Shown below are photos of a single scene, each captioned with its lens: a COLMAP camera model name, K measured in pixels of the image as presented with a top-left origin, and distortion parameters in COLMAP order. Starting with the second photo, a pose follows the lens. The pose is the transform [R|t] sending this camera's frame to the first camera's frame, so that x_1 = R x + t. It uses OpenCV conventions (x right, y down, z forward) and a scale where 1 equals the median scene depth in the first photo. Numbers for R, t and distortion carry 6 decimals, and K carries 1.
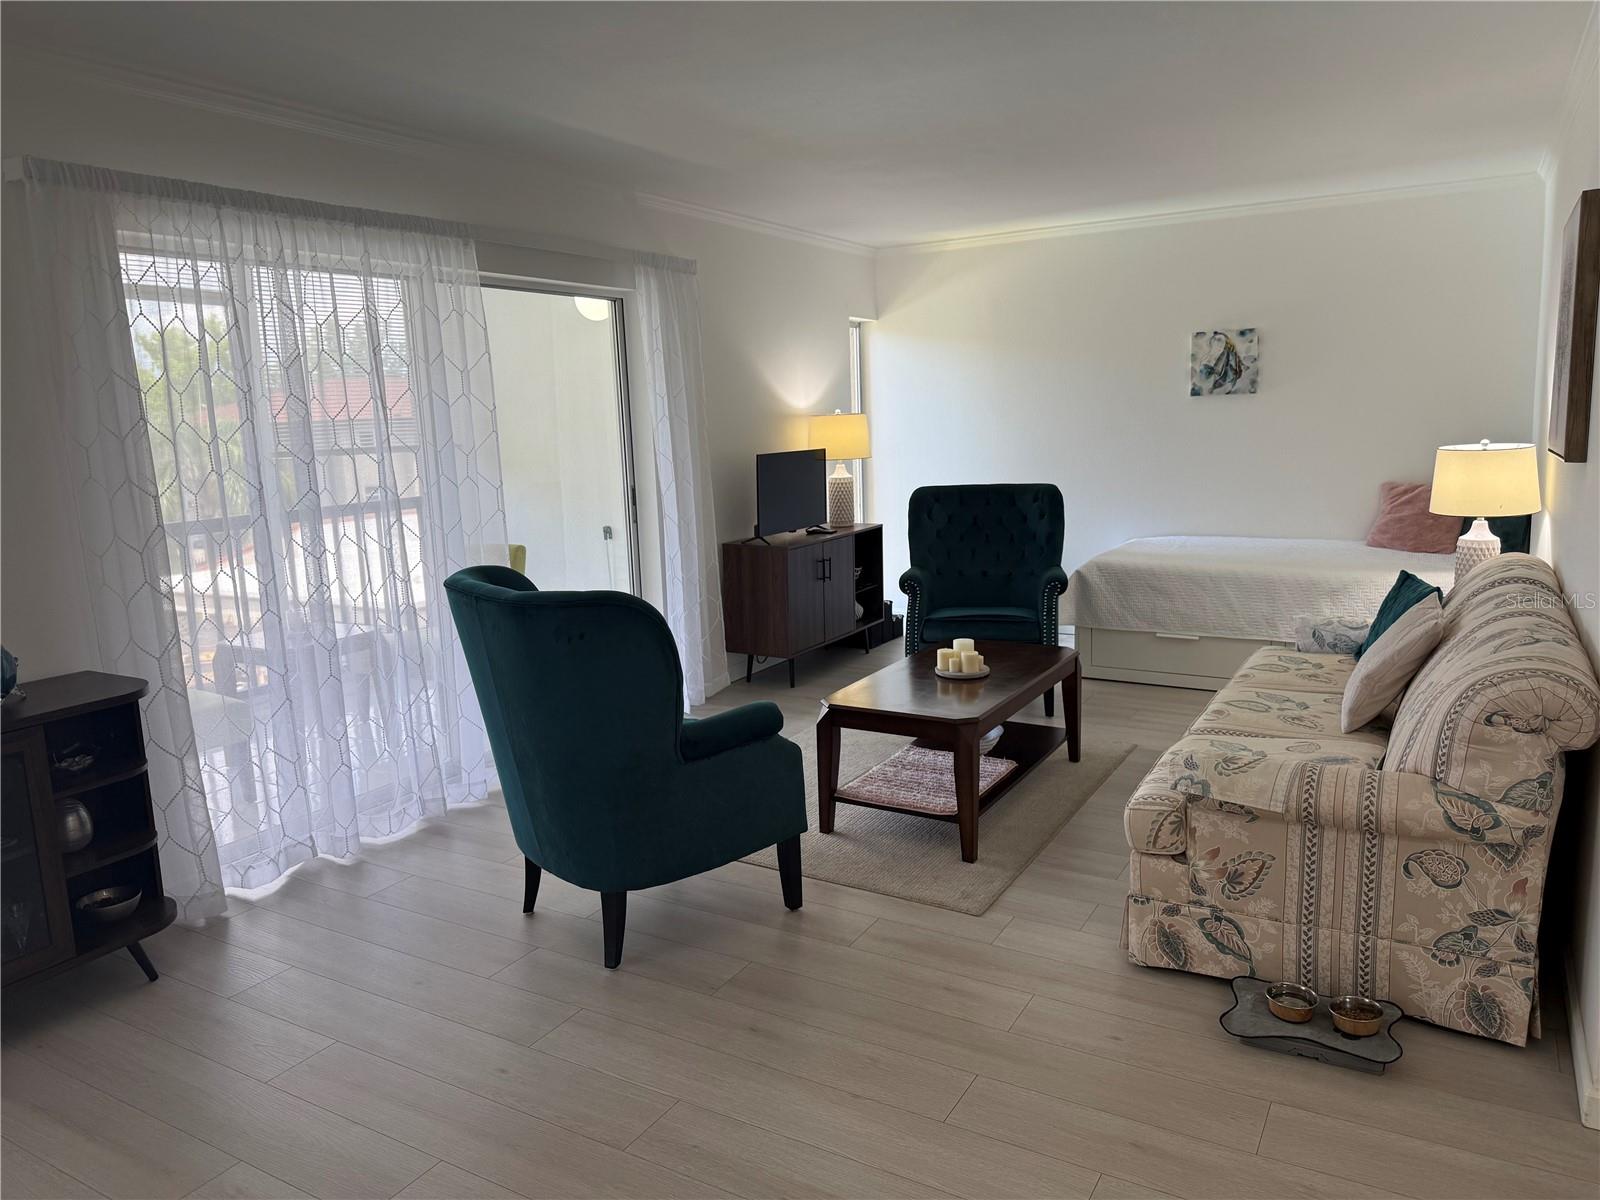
lens RADIAL K [[1117.3, 0, 800.0], [0, 1117.3, 600.0], [0, 0, 1]] dist [0.037813, -0.069254]
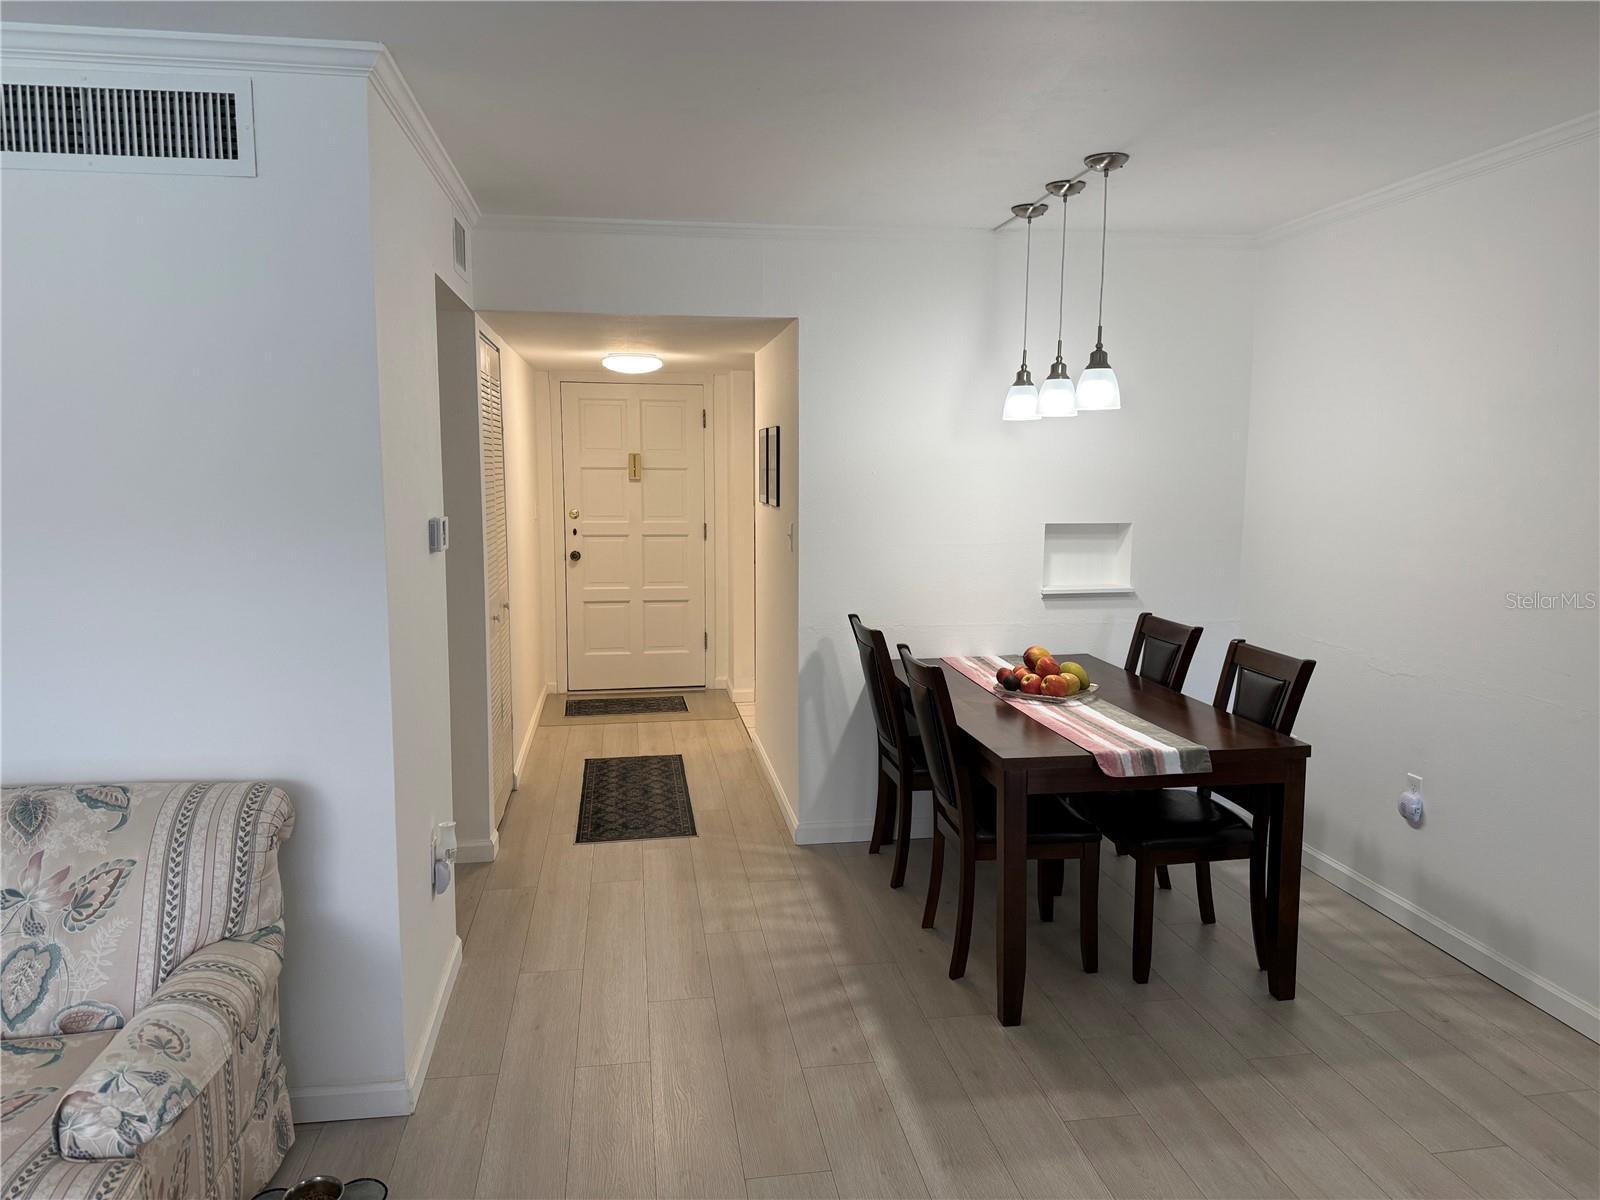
lens RADIAL K [[1117.3, 0, 800.0], [0, 1117.3, 600.0], [0, 0, 1]] dist [0.037813, -0.069254]
pose [[-0.628943, -0.062222, 0.774957, -0.290551], [0.146751, 0.969372, 0.196933, -0.152441], [-0.763475, 0.237585, -0.600549, 0.786596]]
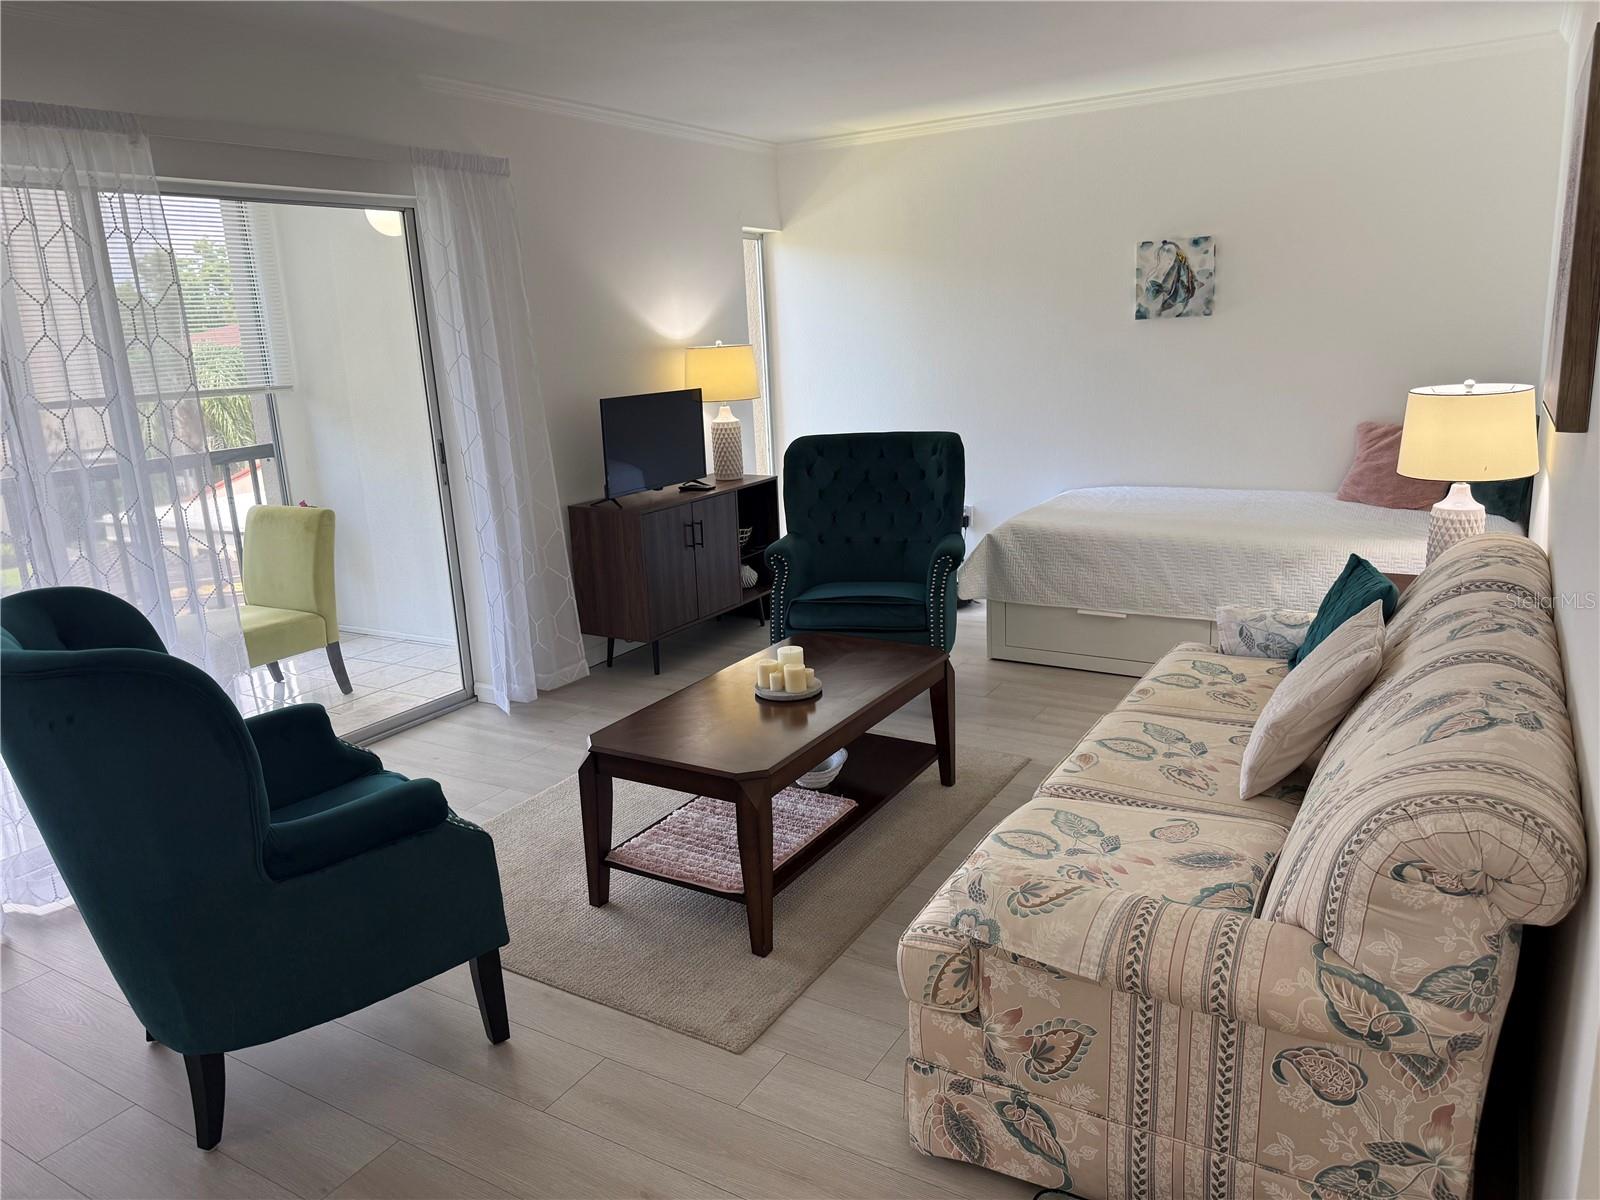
lens RADIAL K [[1120.2, 0, 804.1], [0, 1120.2, 609.5], [0, 0, 1]] dist [0.049009, -0.072851]
pose [[0.999891, -0.009954, -0.010934, 0.190817], [0.010789, 0.996806, 0.079129, -0.062124], [0.010112, -0.079239, 0.996804, 0.248771]]
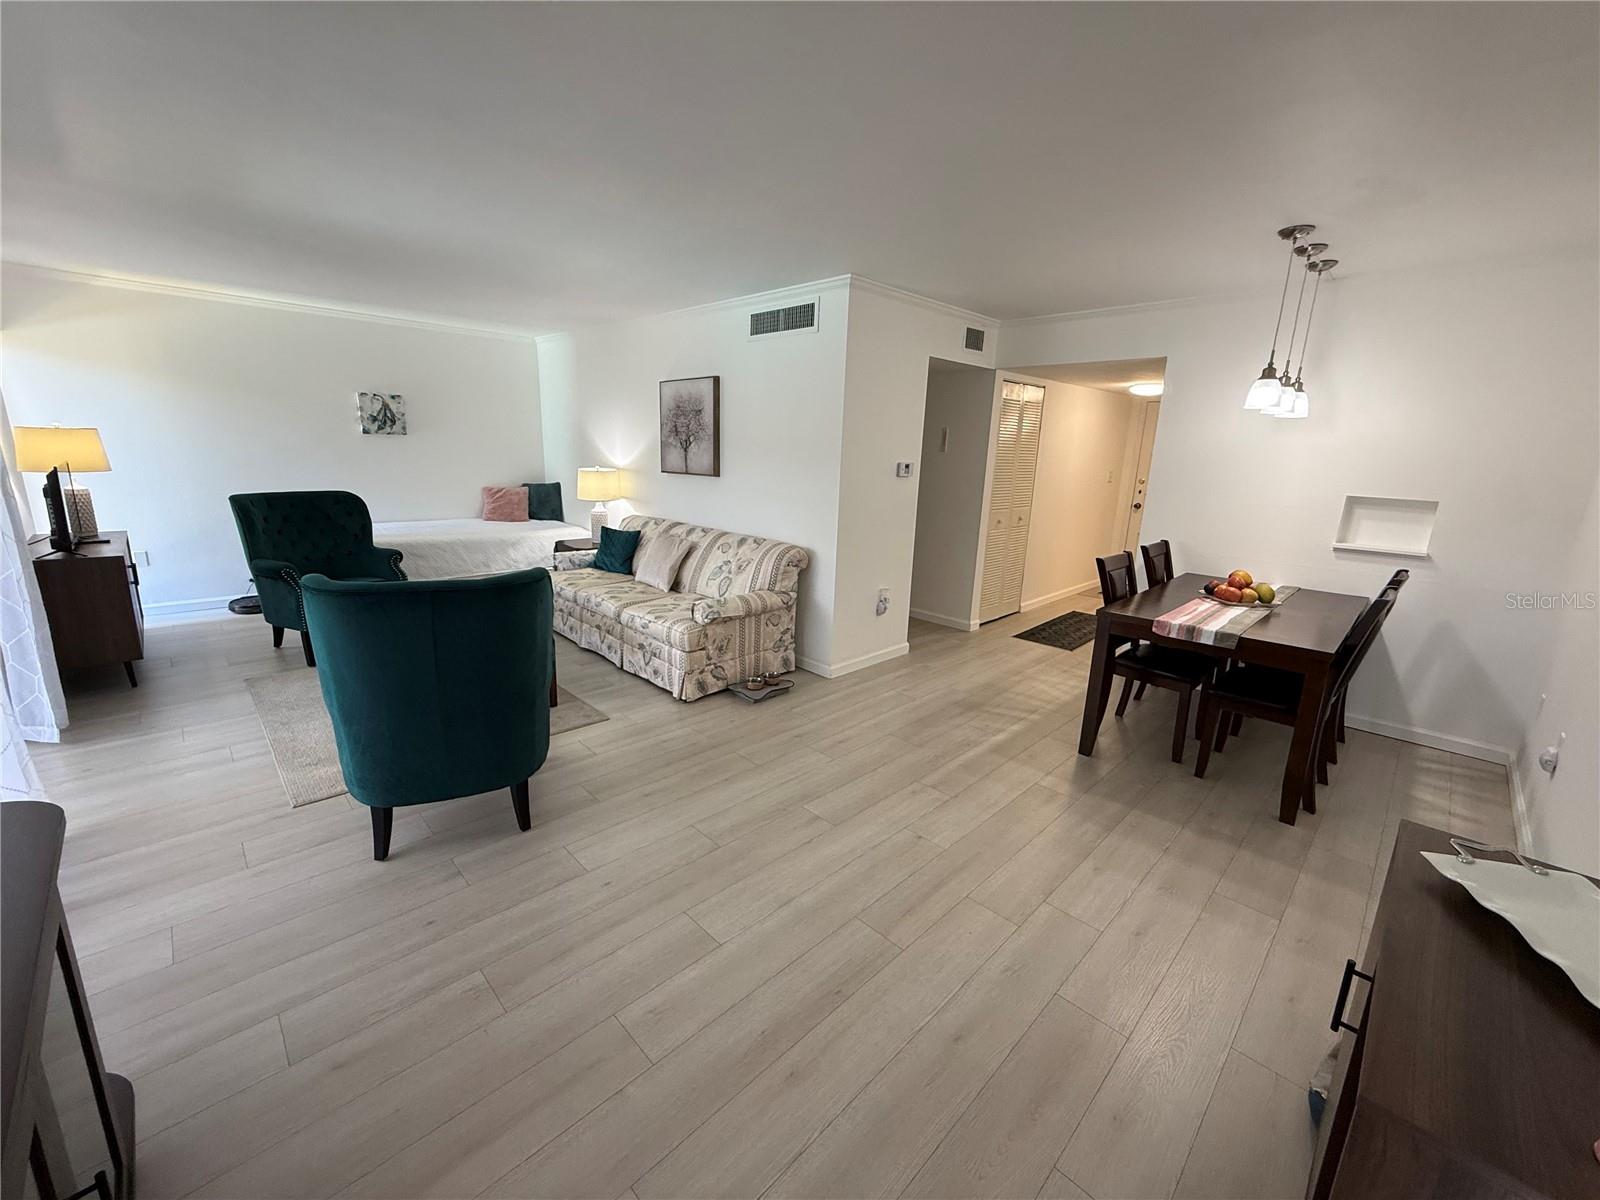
lens RADIAL K [[636.9, 0, 793.5], [0, 636.9, 595.6], [0, 0, 1]] dist [0.001791, -0.000464]
pose [[0.265901, -0.180239, 0.947001, -0.661535], [0.118172, 0.981051, 0.153539, -0.046559], [-0.956730, 0.071083, 0.282162, 0.340463]]
